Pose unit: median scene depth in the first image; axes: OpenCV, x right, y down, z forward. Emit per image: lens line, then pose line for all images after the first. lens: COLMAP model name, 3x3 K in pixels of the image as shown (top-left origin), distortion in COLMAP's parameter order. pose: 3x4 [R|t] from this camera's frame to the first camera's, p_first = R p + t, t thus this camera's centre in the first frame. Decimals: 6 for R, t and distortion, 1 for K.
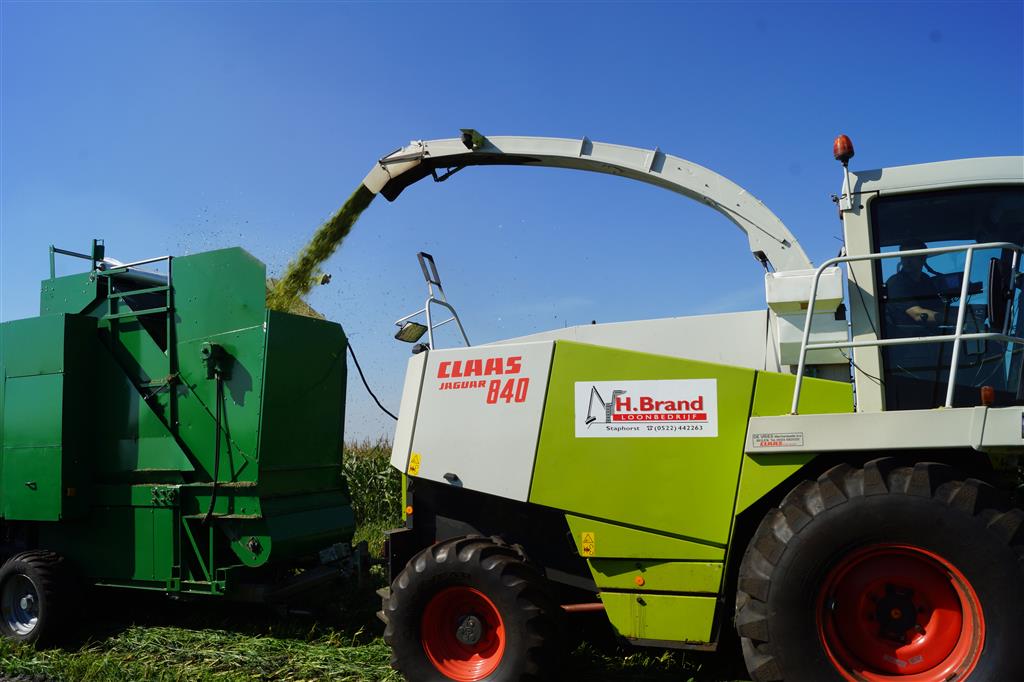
lens RADIAL K [[790.1, 0, 519.2], [0, 790.1, 347.9], [0, 0, 1]] dist [-0.121883, 0.082141]
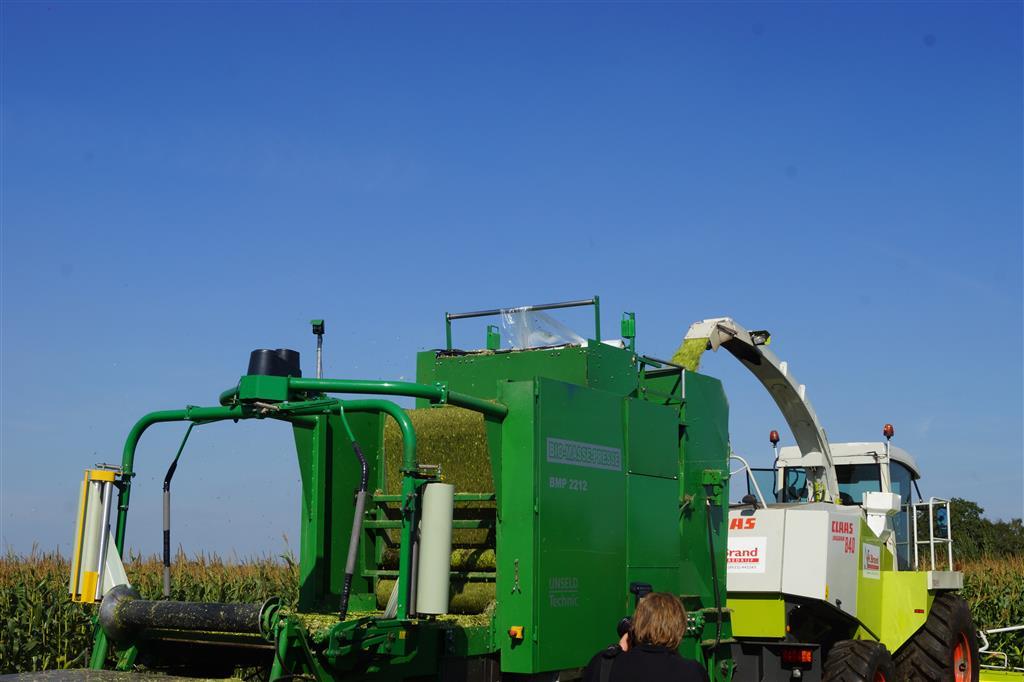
lens RADIAL K [[1262.8, 0, 525.4], [0, 1262.8, 301.2], [0, 0, 1]] dist [-0.045927, 0.000000]
pose [[0.190249, 0.234003, 0.953440, -2.281438], [-0.154589, 0.966203, -0.206288, 0.174903], [-0.969488, -0.108145, 0.219993, 0.986300]]
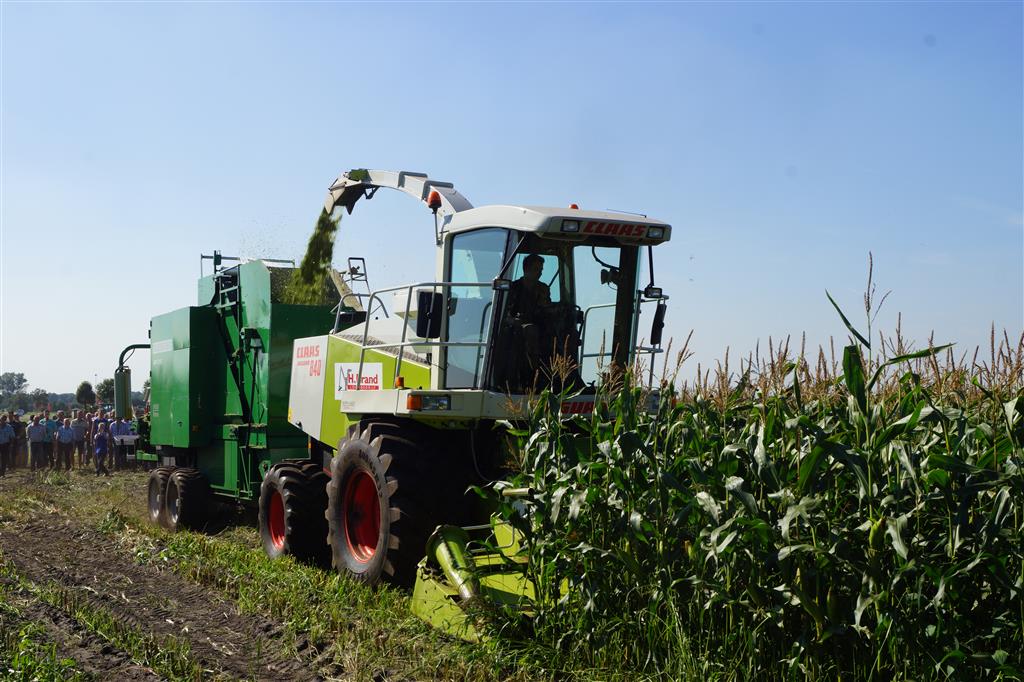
lens RADIAL K [[1262.8, 0, 510.7], [0, 1262.8, 337.5], [0, 0, 1]] dist [-0.045927, 0.000000]
pose [[0.798152, -0.011636, -0.602343, 1.538789], [0.066618, 0.995387, 0.069045, -0.128826], [0.598761, -0.095236, 0.795246, -0.620261]]
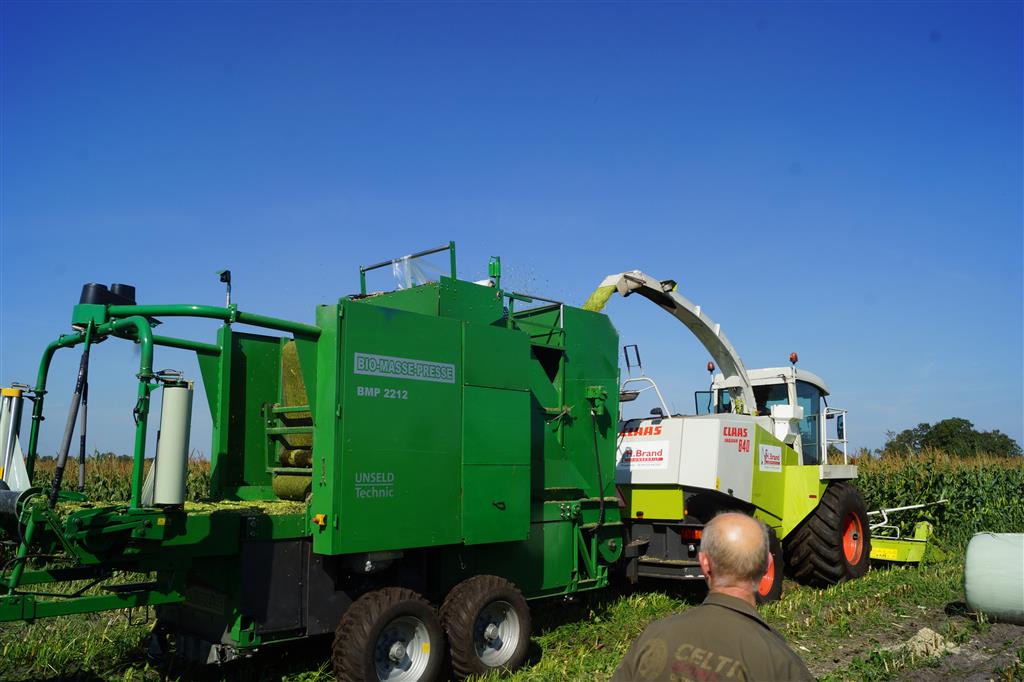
lens RADIAL K [[790.1, 0, 532.4], [0, 790.1, 298.1], [0, 0, 1]] dist [-0.121883, 0.082141]
pose [[0.355480, 0.228256, 0.906385, -1.786739], [-0.141844, 0.971666, -0.189065, 0.121621], [-0.923858, -0.061356, 0.377784, 0.679148]]
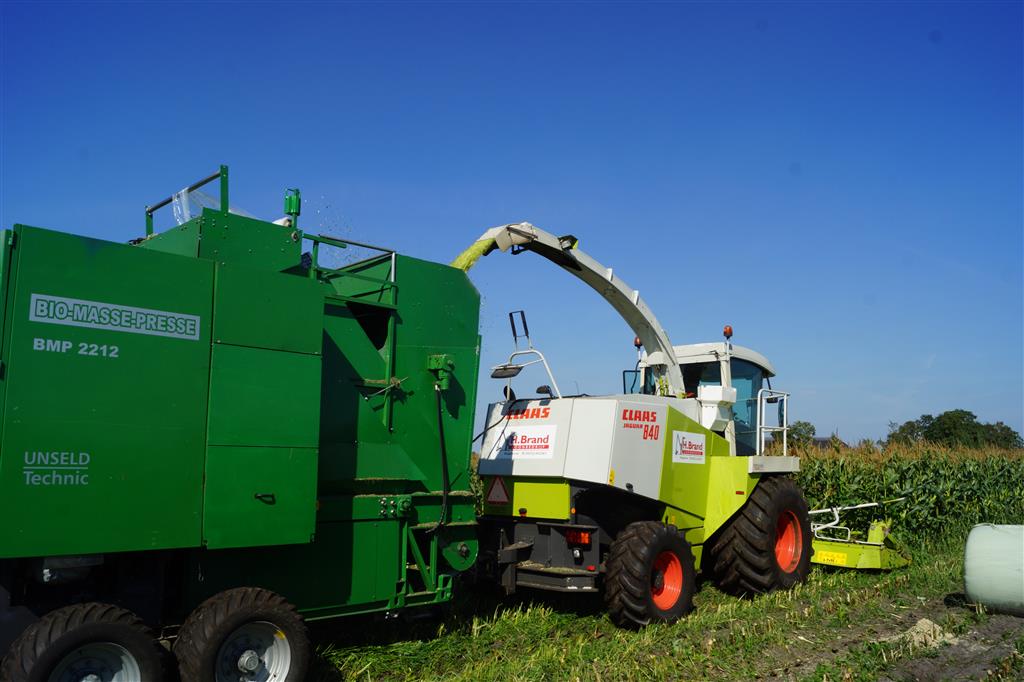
lens RADIAL K [[790.1, 0, 539.7], [0, 790.1, 300.5], [0, 0, 1]] dist [-0.121883, 0.082141]
pose [[0.352394, 0.214981, 0.910825, -1.444445], [-0.149576, 0.973684, -0.171948, 0.090834], [-0.923821, -0.075644, 0.375276, 0.542601]]
